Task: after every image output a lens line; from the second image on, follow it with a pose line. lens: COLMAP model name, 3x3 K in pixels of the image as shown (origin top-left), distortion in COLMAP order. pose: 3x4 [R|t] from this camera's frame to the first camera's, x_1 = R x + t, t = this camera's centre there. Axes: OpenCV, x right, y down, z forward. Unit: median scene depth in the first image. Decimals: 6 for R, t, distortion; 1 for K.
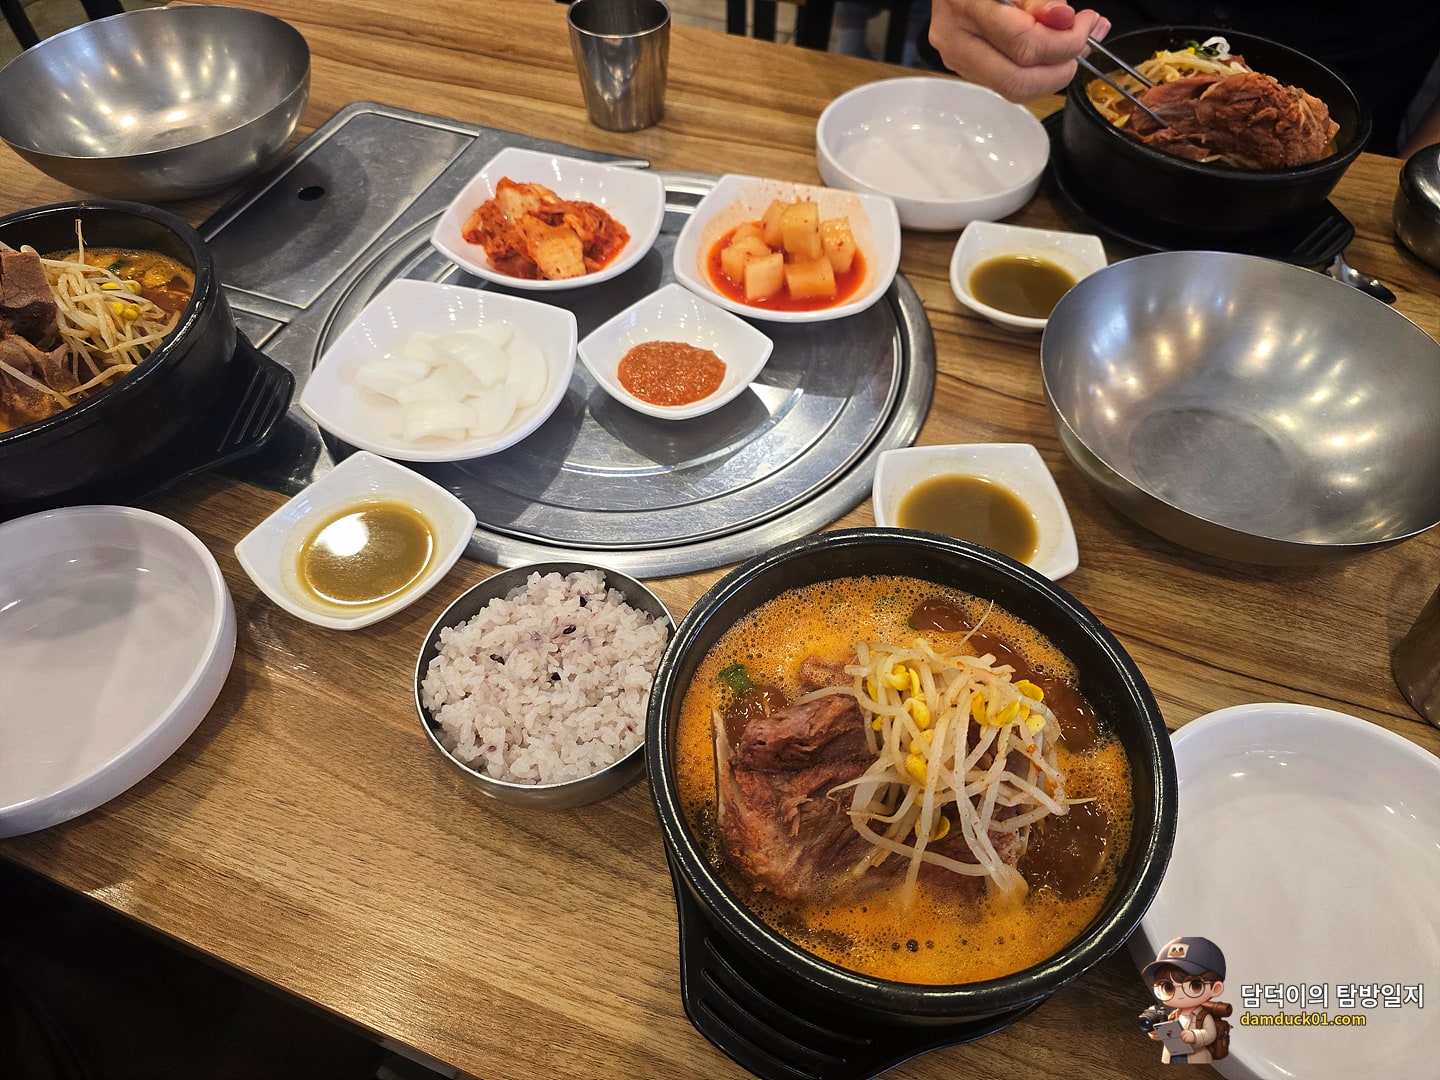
lens RADIAL K [[953.0, 0, 720.0], [0, 953.0, 540.0], [0, 0, 1]] dist [0.005487, 0.000925]
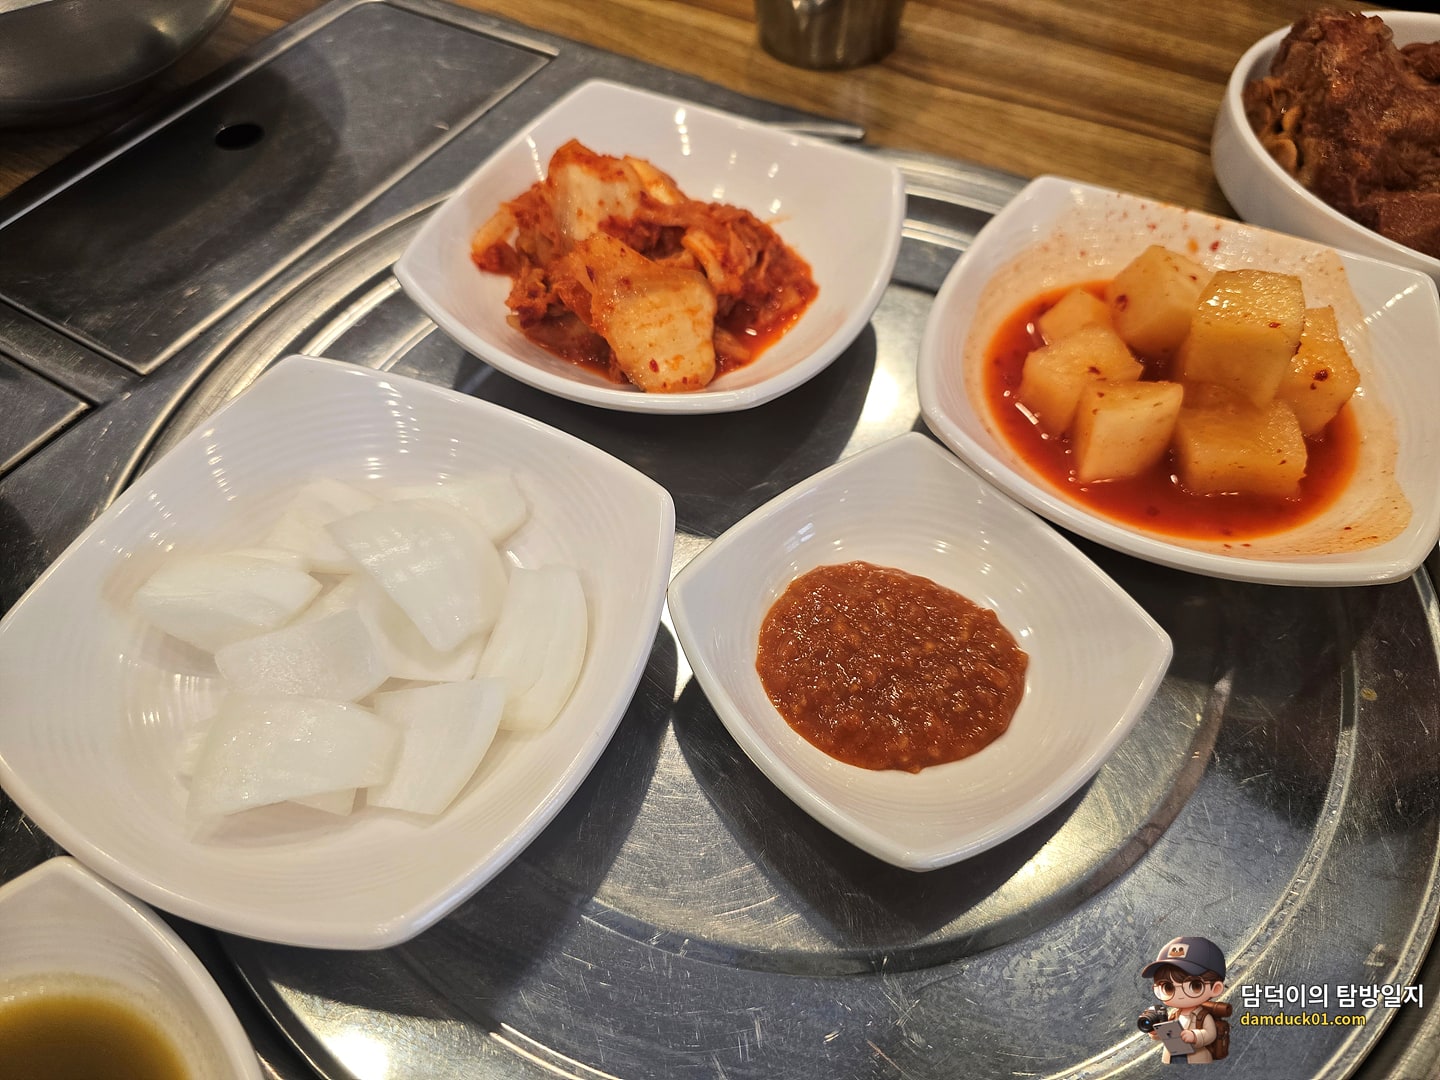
lens RADIAL K [[1008.6, 0, 720.0], [0, 1008.6, 540.0], [0, 0, 1]] dist [-0.013206, -0.005438]
pose [[0.986481, 0.129190, -0.100825, -0.076777], [-0.126655, 0.991457, 0.031175, -0.206663], [0.103991, -0.017984, 0.994416, 0.502853]]
